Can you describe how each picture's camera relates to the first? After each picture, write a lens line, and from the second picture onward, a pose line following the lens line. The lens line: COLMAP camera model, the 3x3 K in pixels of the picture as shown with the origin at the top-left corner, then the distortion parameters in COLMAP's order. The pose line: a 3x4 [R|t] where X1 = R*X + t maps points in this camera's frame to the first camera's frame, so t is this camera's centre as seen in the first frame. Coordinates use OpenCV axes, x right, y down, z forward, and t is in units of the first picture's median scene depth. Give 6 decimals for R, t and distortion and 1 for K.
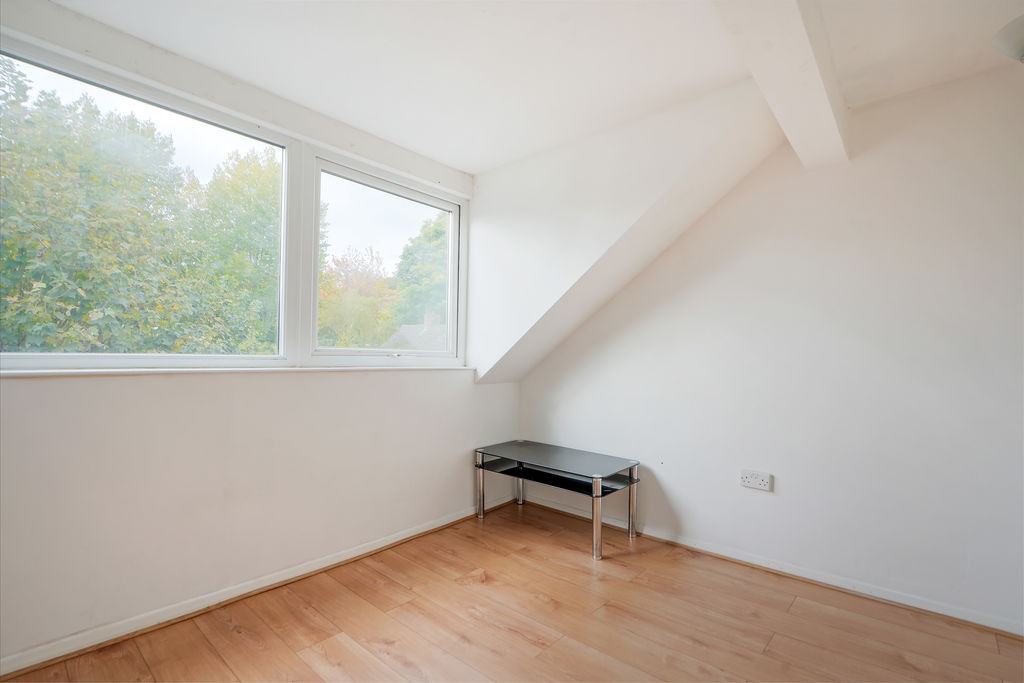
lens RADIAL K [[478.8, 0, 511.2], [0, 478.8, 342.5], [0, 0, 1]] dist [0.001965, 0.000612]
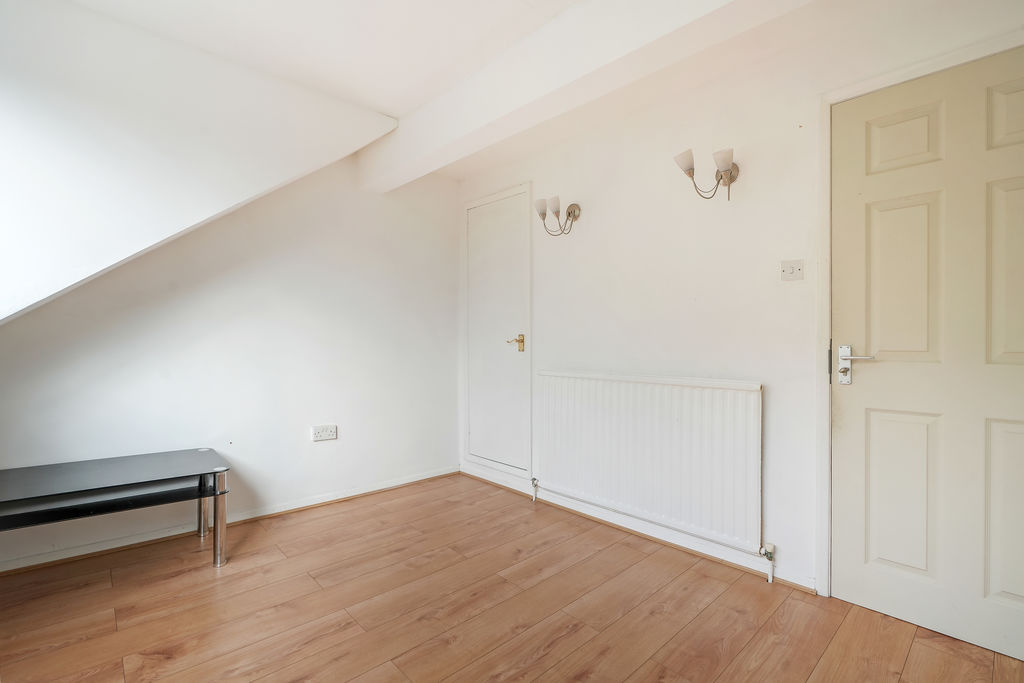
lens RADIAL K [[469.3, 0, 511.0], [0, 469.3, 338.8], [0, 0, 1]] dist [-0.003336, -0.000059]
pose [[0.105361, -0.011159, 0.994371, -0.636151], [-0.044276, 0.998893, 0.015901, 0.013769], [-0.993448, -0.045702, 0.104750, 0.449780]]
